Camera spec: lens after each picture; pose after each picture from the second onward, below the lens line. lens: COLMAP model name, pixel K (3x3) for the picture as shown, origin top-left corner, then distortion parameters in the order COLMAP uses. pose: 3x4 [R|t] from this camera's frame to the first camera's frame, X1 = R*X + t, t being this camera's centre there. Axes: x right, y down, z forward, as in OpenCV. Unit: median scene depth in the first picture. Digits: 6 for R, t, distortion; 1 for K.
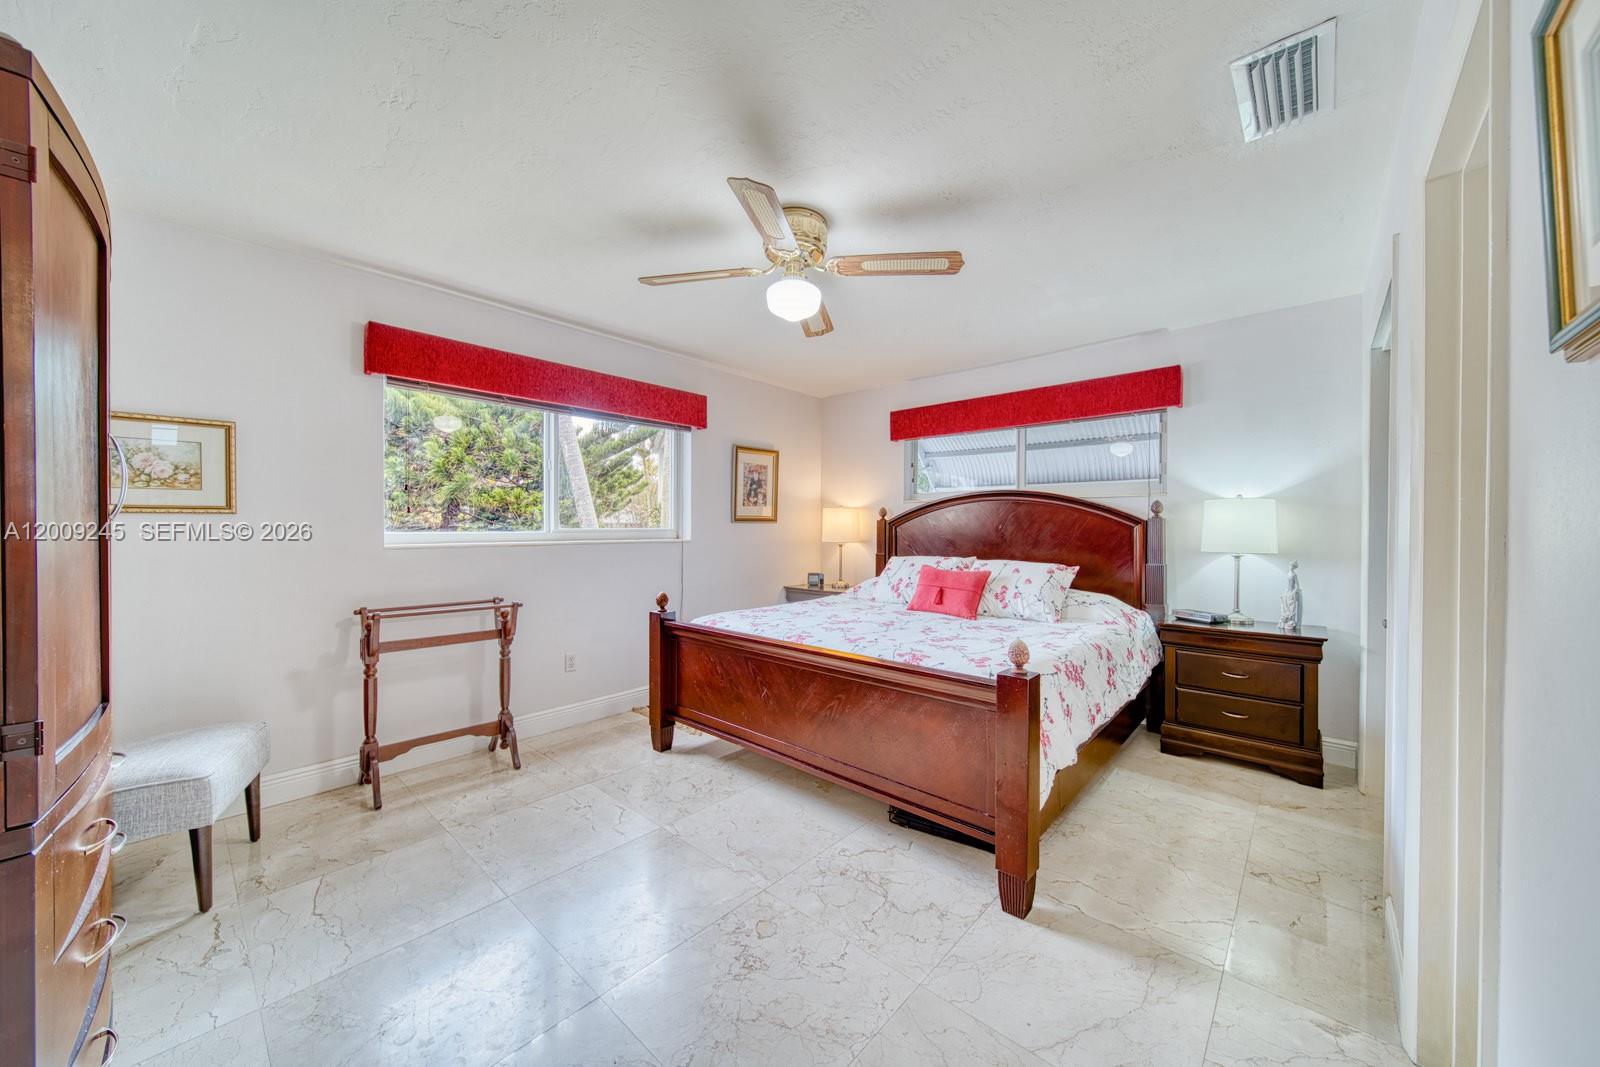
lens RADIAL K [[567.5, 0, 789.4], [0, 567.5, 530.3], [0, 0, 1]] dist [-0.002928, 0.000224]
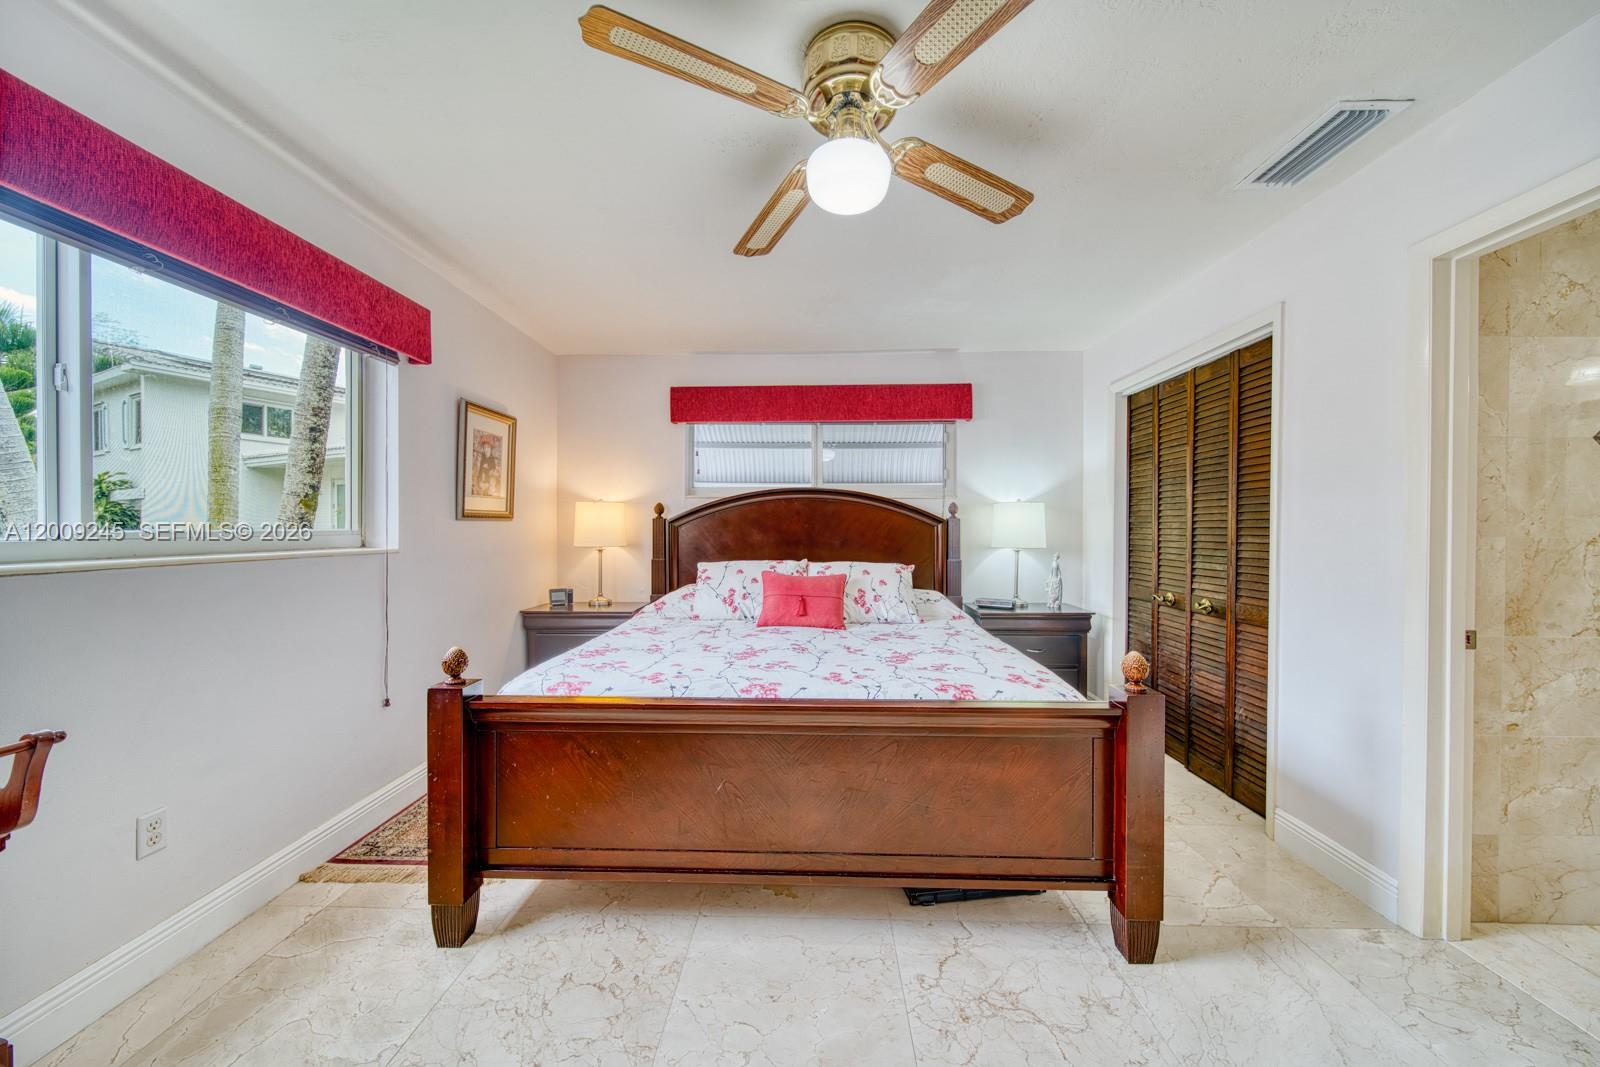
lens RADIAL K [[567.5, 0, 800.3], [0, 567.5, 530.5], [0, 0, 1]] dist [-0.002928, 0.000224]
pose [[0.756939, -0.004982, 0.653467, -0.278636], [0.005242, 0.999985, 0.001553, -0.000594], [-0.653465, 0.002250, 0.756954, 0.324325]]
